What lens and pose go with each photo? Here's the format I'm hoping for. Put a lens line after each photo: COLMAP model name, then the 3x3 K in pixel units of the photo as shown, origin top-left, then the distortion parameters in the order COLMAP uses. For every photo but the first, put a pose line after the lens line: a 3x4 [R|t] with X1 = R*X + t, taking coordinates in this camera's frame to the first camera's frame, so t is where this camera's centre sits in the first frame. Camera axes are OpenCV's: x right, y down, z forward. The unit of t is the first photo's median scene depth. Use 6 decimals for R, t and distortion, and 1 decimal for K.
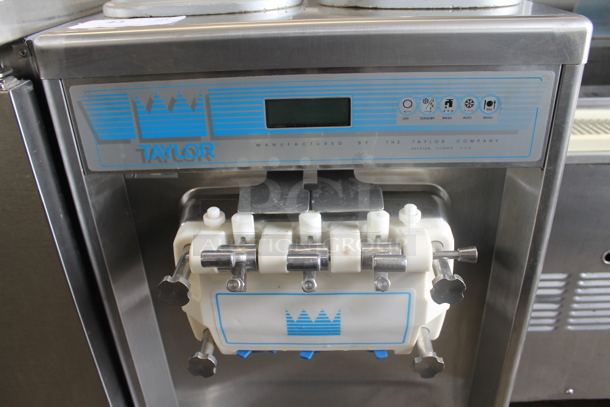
lens RADIAL K [[512.6, 0, 307.5], [0, 512.6, 202.2], [0, 0, 1]] dist [-0.158721, 0.124690]
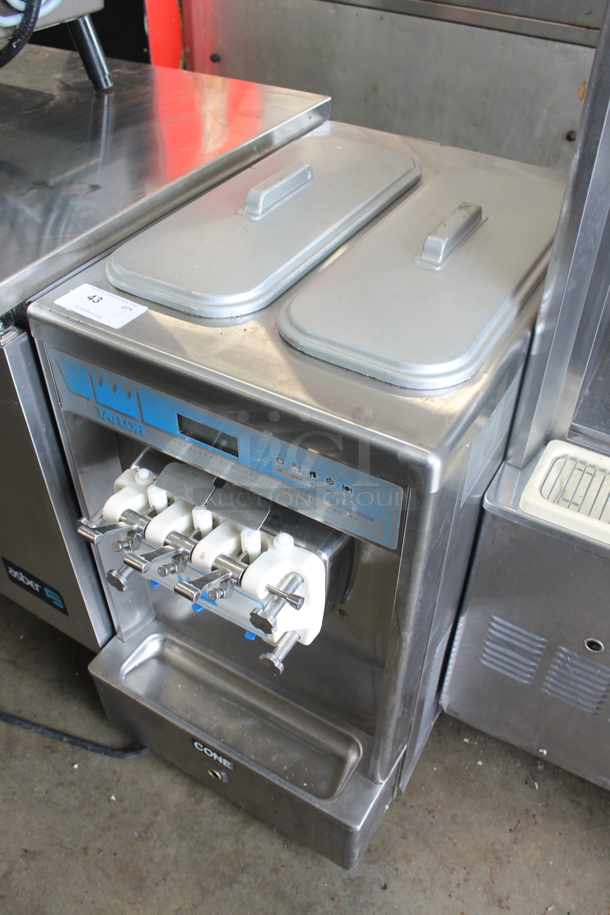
lens RADIAL K [[769.0, 0, 298.2], [0, 769.0, 453.2], [0, 0, 1]] dist [-0.158721, 0.124690]
pose [[0.873978, 0.353097, -0.333893, 0.718852], [-0.254518, 0.917888, 0.304472, -0.668538], [0.413984, -0.181120, 0.892083, -0.428366]]
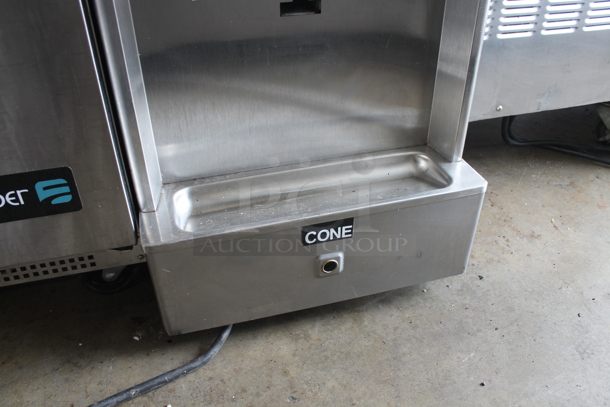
lens RADIAL K [[512.6, 0, 307.5], [0, 512.6, 202.2], [0, 0, 1]] dist [-0.158721, 0.124690]
pose [[0.949574, -0.153884, 0.273183, -0.399317], [0.118078, 0.982641, 0.143087, 0.666248], [-0.290460, -0.103615, 0.951261, 0.025686]]
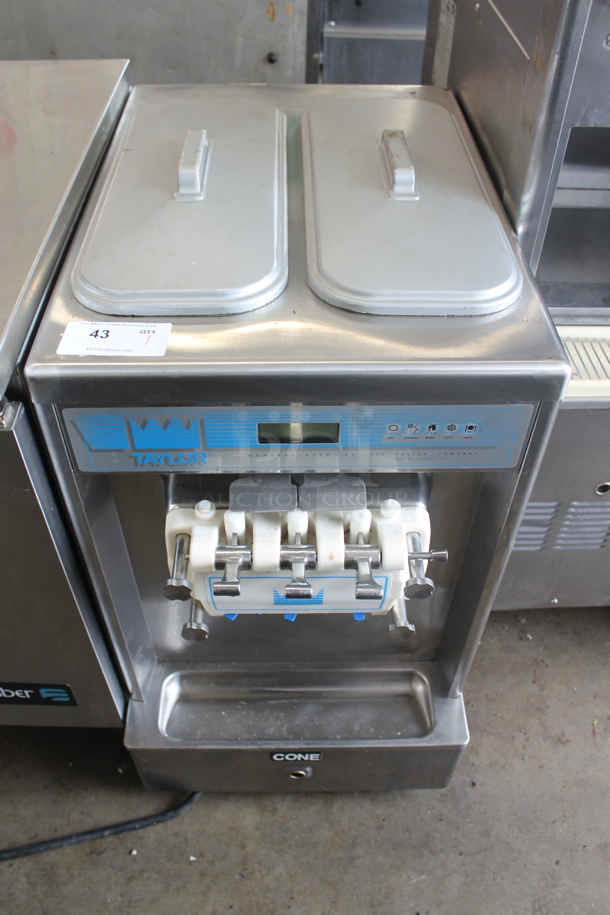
lens RADIAL K [[769.0, 0, 298.2], [0, 769.0, 453.2], [0, 0, 1]] dist [-0.158721, 0.124690]
pose [[0.997939, -0.005742, 0.063917, -0.094804], [-0.014116, 0.951958, 0.305902, -0.580322], [-0.062603, -0.306174, 0.949915, -0.481305]]
